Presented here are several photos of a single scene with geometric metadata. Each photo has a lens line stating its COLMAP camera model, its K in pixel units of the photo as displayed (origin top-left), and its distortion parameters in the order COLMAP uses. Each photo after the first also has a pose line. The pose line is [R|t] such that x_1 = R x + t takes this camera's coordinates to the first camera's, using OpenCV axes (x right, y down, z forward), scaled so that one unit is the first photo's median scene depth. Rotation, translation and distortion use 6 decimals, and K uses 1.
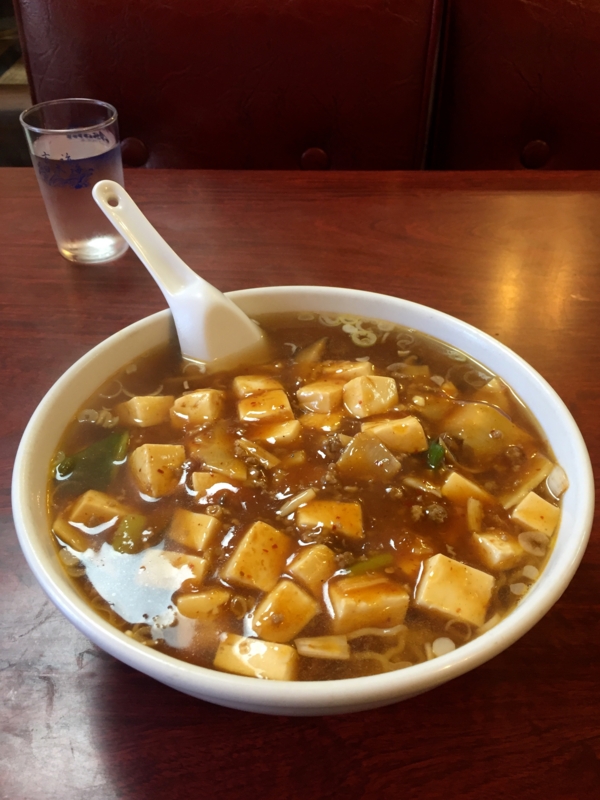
lens RADIAL K [[702.0, 0, 304.9], [0, 702.0, 401.2], [0, 0, 1]] dist [0.039167, -0.073243]
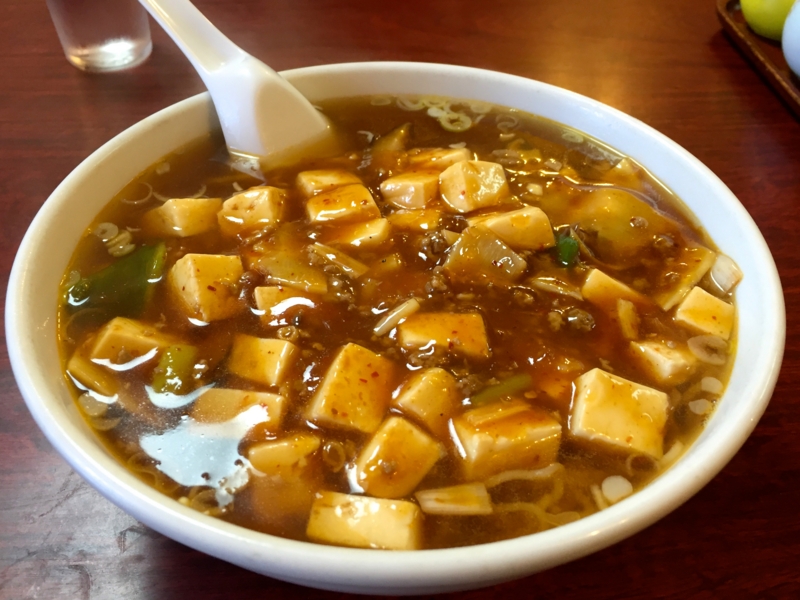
lens RADIAL K [[702.0, 0, 396.6], [0, 702.0, 303.9], [0, 0, 1]] dist [0.039167, -0.073243]
pose [[0.996305, -0.053820, 0.066936, -0.060564], [0.049734, 0.996881, 0.061277, 0.081491], [-0.070025, -0.057722, 0.995874, 0.239954]]
